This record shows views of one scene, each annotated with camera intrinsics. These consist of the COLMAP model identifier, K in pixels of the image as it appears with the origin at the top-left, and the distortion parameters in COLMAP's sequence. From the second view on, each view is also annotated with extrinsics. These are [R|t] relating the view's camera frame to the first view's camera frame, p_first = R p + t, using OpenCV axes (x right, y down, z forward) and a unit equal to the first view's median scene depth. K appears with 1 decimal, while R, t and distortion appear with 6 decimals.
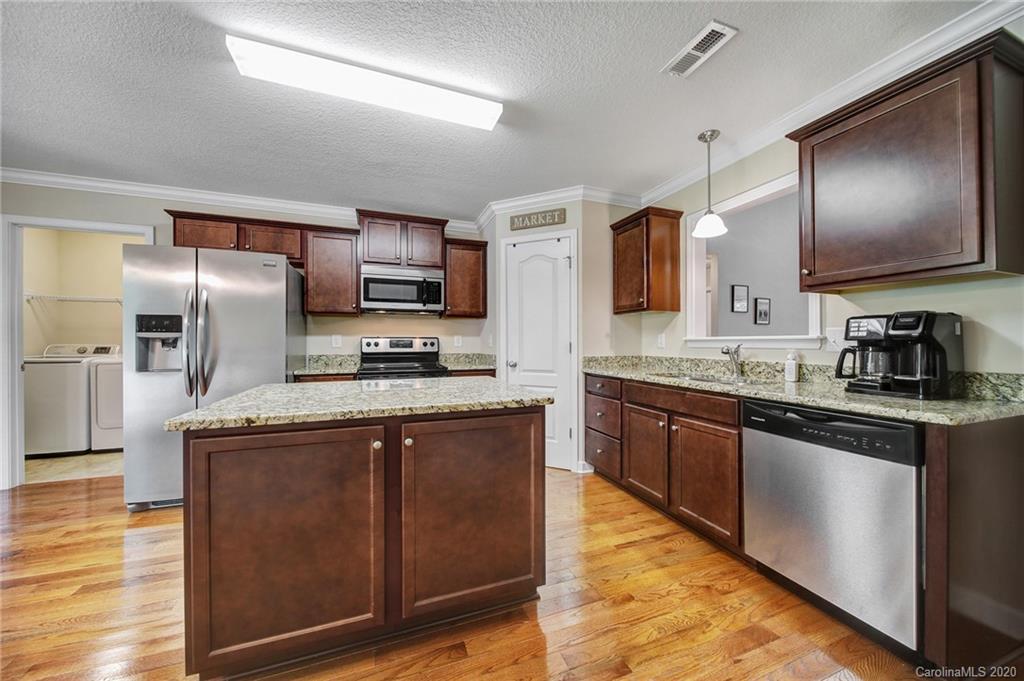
lens RADIAL K [[357.6, 0, 509.8], [0, 357.6, 341.5], [0, 0, 1]] dist [-0.007289, -0.000107]
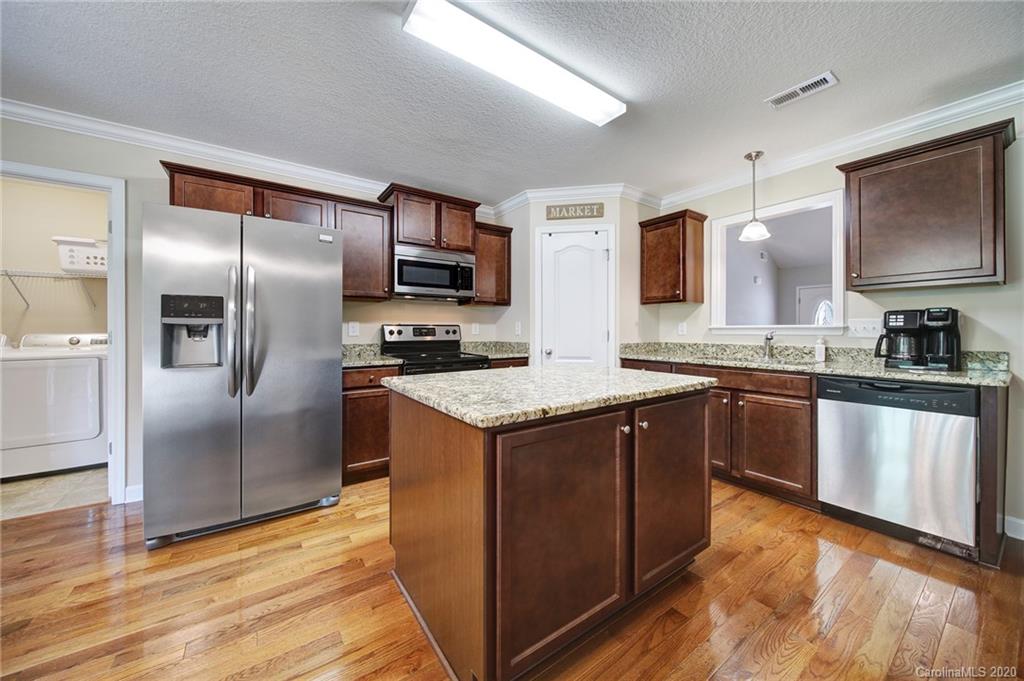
lens RADIAL K [[366.6, 0, 512.1], [0, 366.6, 329.9], [0, 0, 1]] dist [-0.005910, -0.000239]
pose [[0.966882, 0.000038, 0.255223, -0.407477], [-0.000530, 0.999998, 0.001862, -0.000304], [-0.255223, -0.001935, 0.966880, 0.024729]]
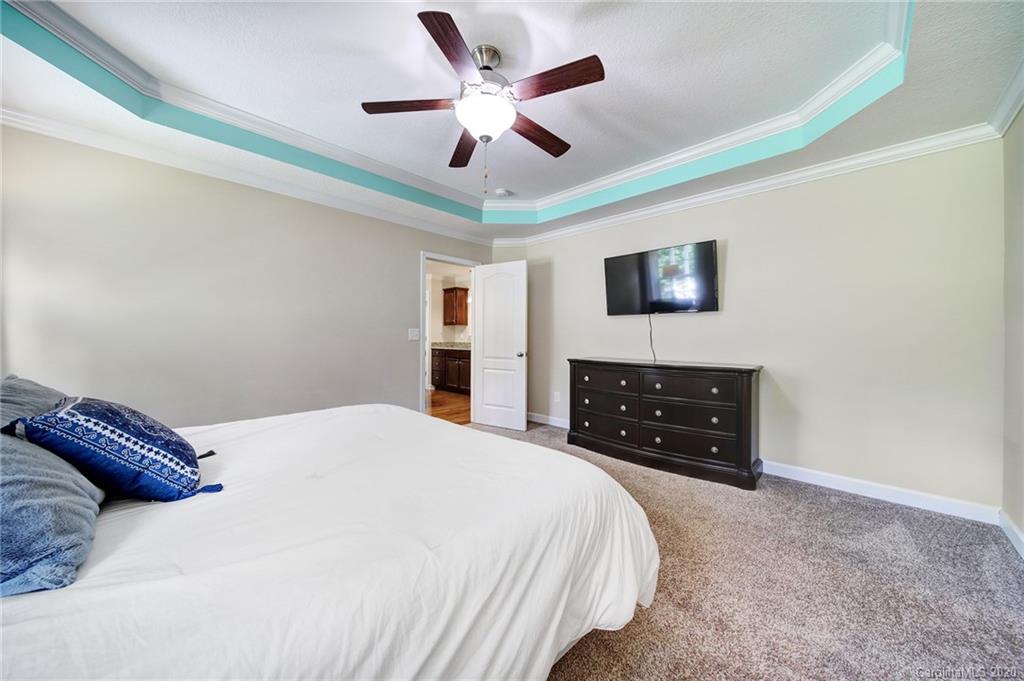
lens RADIAL K [[365.8, 0, 511.7], [0, 365.8, 339.0], [0, 0, 1]] dist [-0.001368, -0.000303]
pose [[0.905970, 0.006860, 0.423287, -0.385360], [-0.007426, 0.999972, -0.000312, 0.017876], [-0.423278, -0.002861, 0.905996, -1.626543]]
